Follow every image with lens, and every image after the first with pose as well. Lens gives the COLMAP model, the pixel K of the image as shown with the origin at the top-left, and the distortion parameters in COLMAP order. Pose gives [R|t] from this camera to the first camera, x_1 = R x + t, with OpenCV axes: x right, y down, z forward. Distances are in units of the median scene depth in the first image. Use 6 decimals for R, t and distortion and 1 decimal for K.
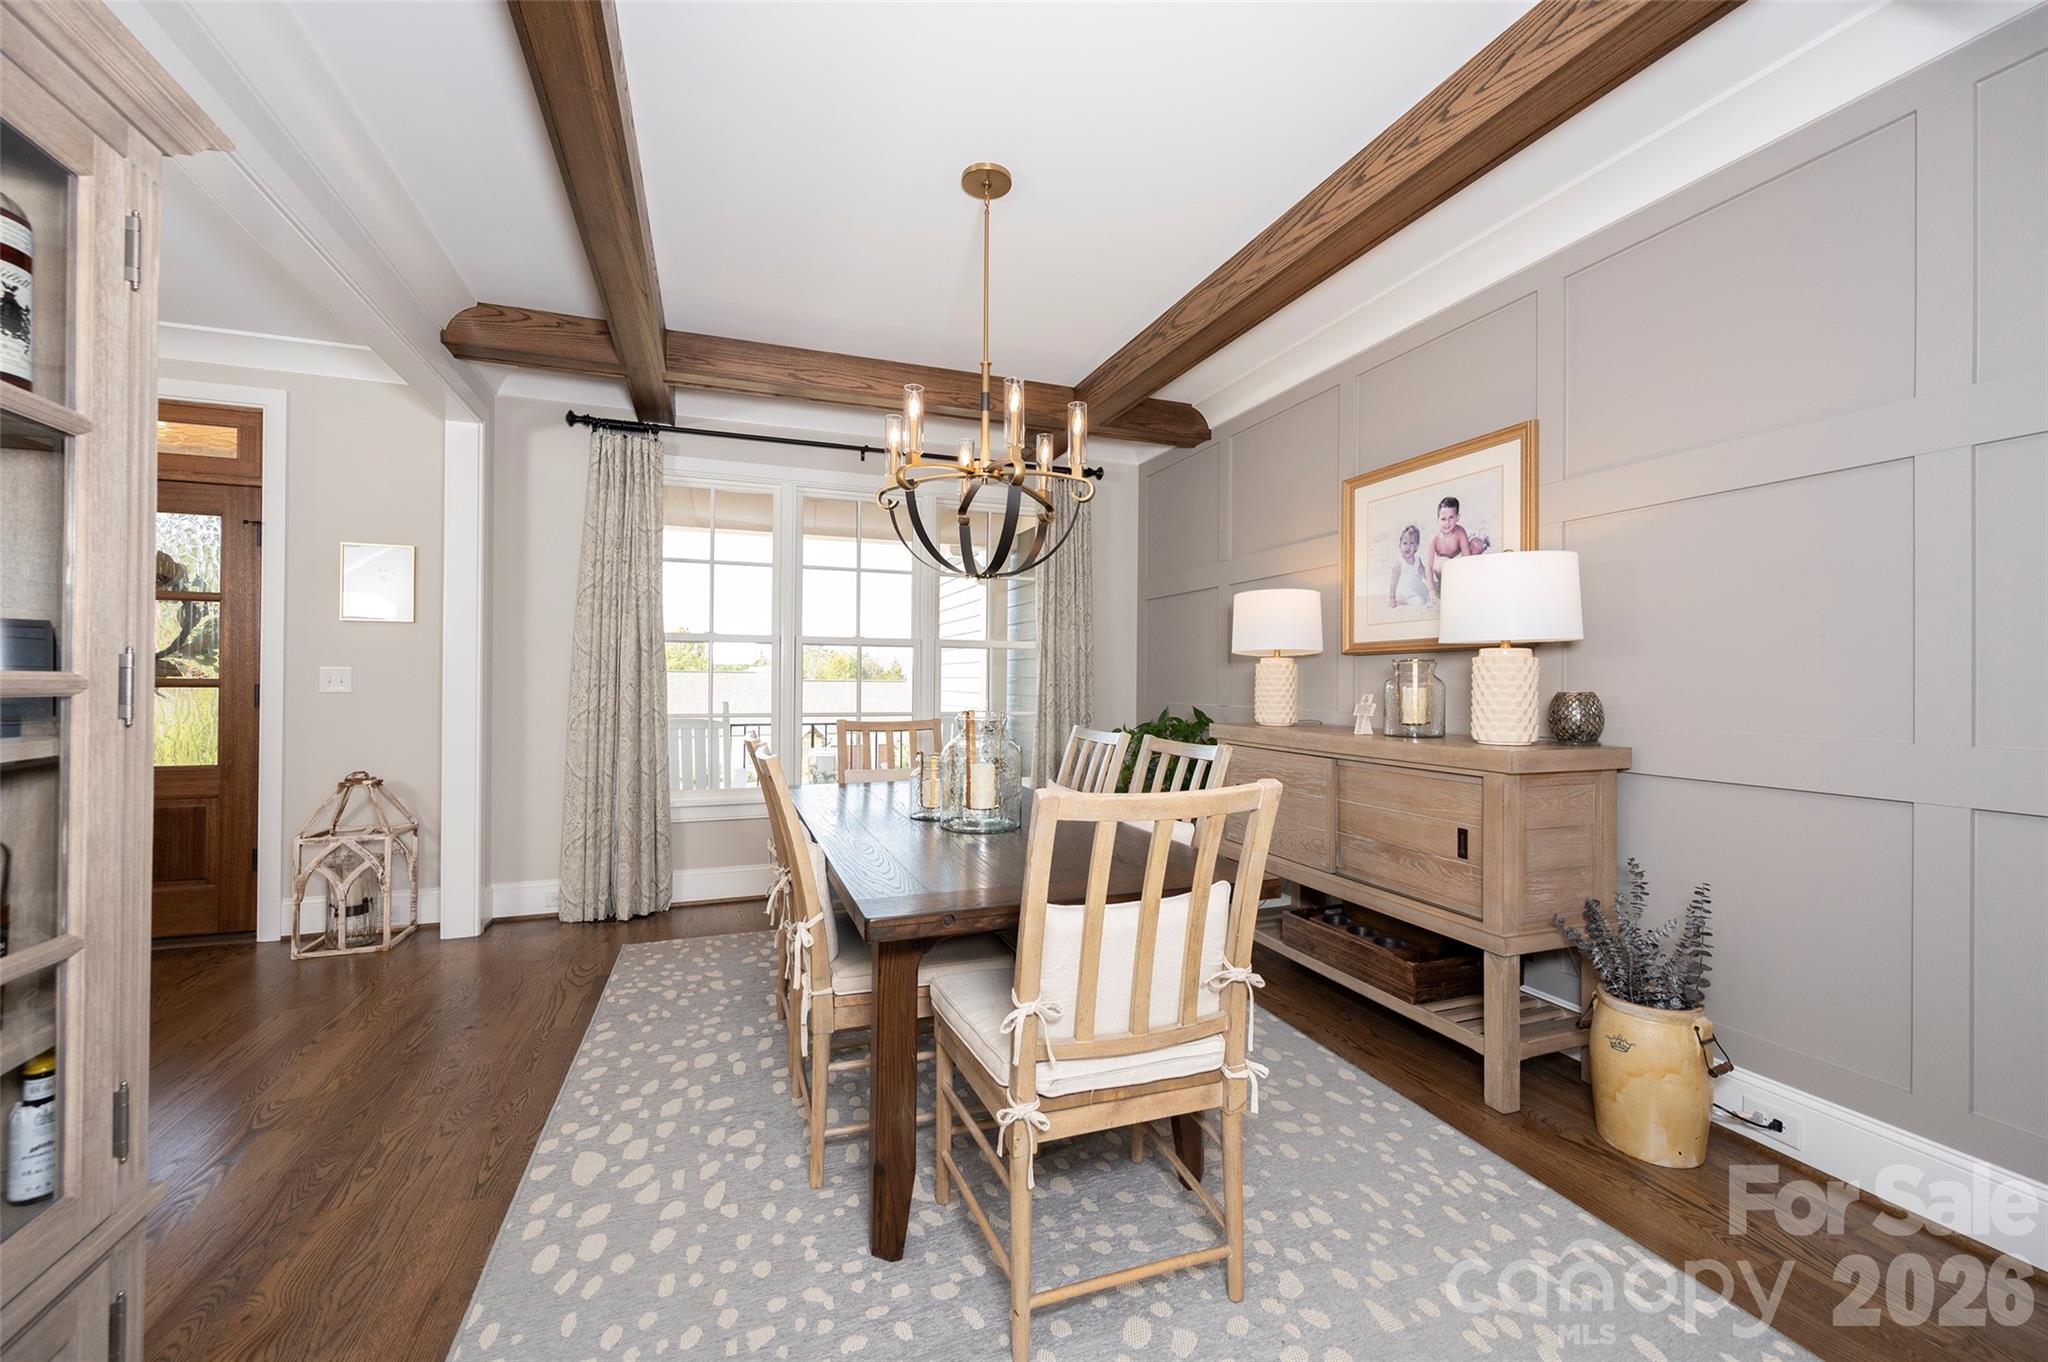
lens RADIAL K [[810.2, 0, 1019.6], [0, 810.2, 681.2], [0, 0, 1]] dist [0.000457, 0.000465]
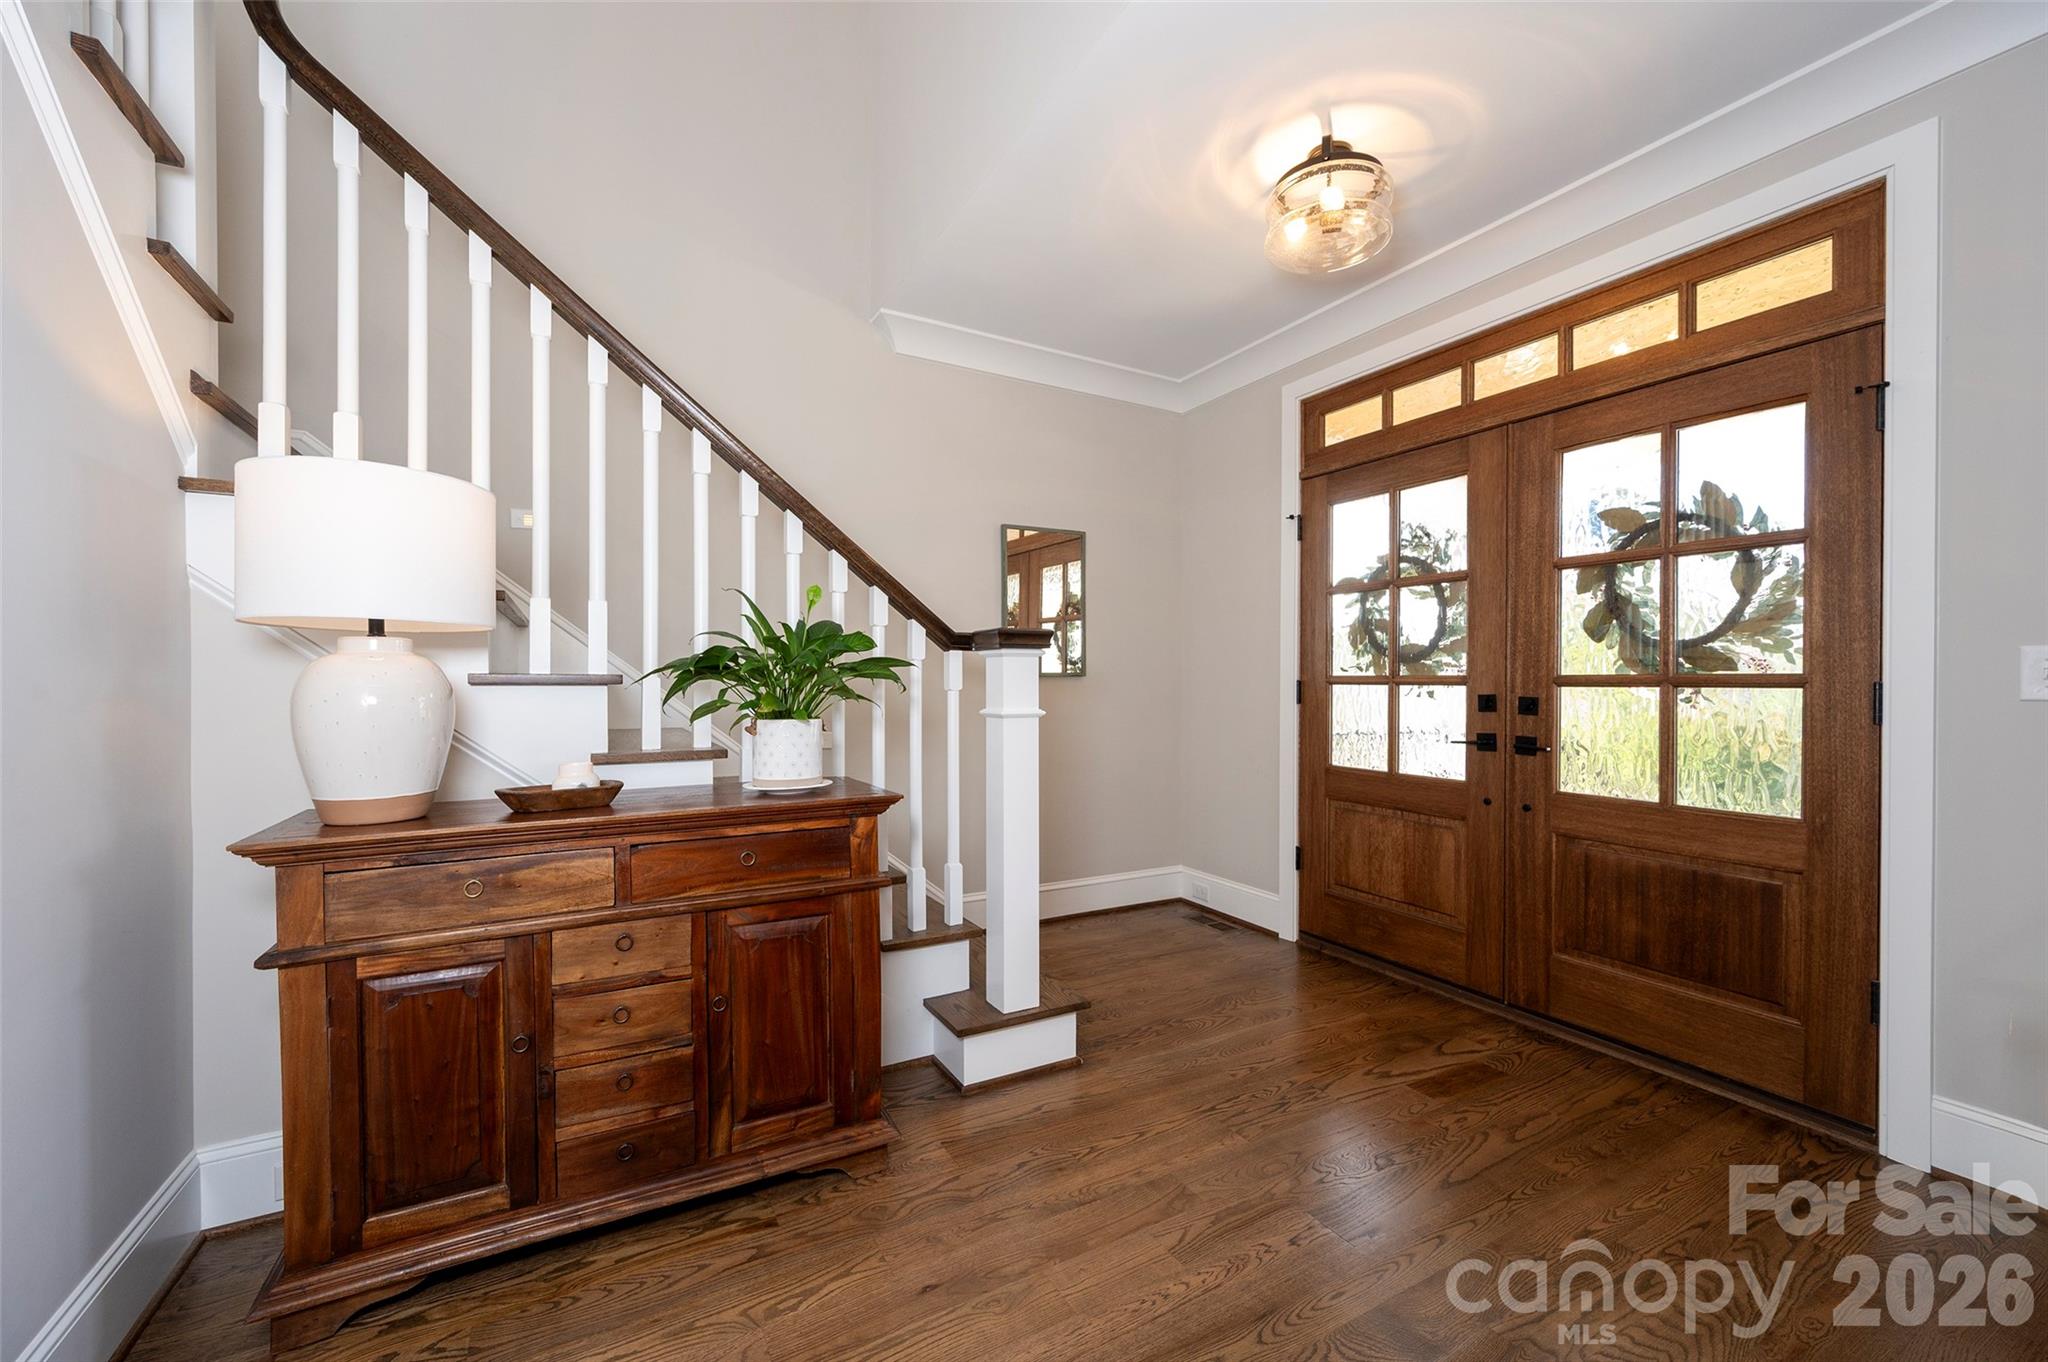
lens RADIAL K [[810.2, 0, 1019.7], [0, 810.2, 673.5], [0, 0, 1]] dist [0.000457, 0.000465]
pose [[0.150135, -0.005386, -0.988651, -0.487224], [-0.000264, 0.999985, -0.005488, 0.000687], [0.988665, 0.001085, 0.150132, 0.346057]]
